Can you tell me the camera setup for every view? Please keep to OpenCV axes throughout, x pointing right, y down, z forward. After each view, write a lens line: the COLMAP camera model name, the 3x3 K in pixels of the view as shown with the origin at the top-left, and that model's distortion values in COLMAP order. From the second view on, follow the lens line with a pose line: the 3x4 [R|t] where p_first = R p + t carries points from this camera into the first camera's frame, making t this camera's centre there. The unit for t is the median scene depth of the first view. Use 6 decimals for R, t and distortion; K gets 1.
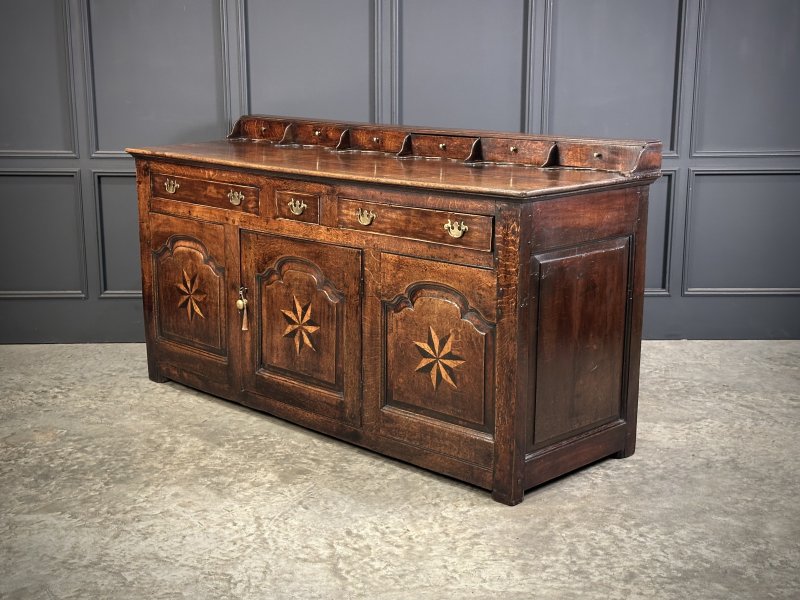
lens RADIAL K [[1033.1, 0, 393.6], [0, 1033.1, 288.0], [0, 0, 1]] dist [0.163991, -0.364946]
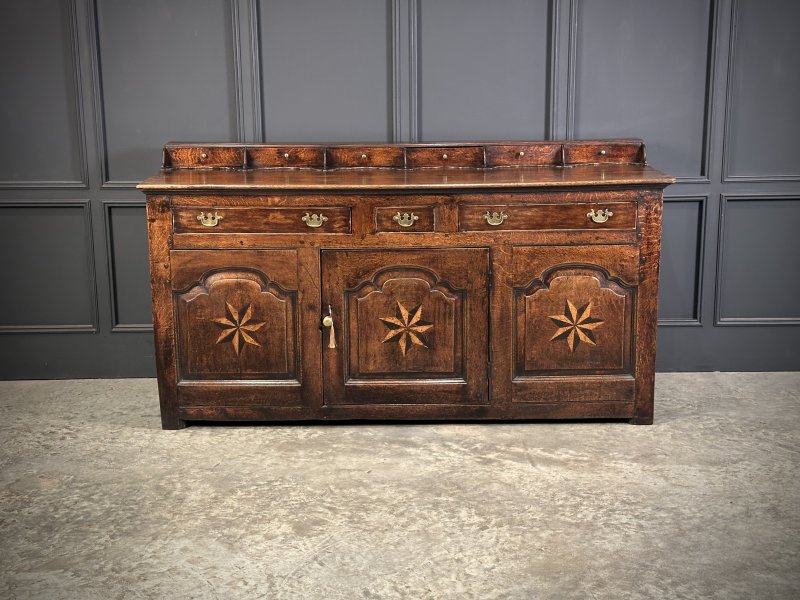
lens RADIAL K [[1028.7, 0, 398.7], [0, 1028.7, 297.5], [0, 0, 1]] dist [0.185597, -0.425655]
pose [[0.999841, -0.006503, -0.016627, 0.003138], [0.006439, 0.999972, -0.003887, -0.024770], [0.016652, 0.003779, 0.999854, 0.052385]]
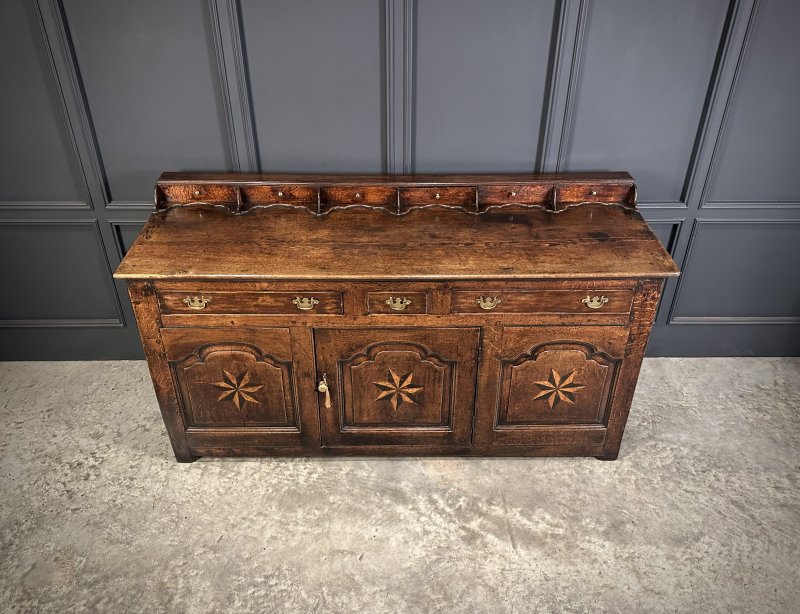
lens RADIAL K [[600.9, 0, 403.6], [0, 600.9, 295.8], [0, 0, 1]] dist [0.171584, -0.283496]
pose [[0.999973, 0.006908, -0.002446, 0.000162], [-0.005638, 0.938390, 0.345532, -0.356816], [0.004682, -0.345509, 0.938404, 0.587271]]
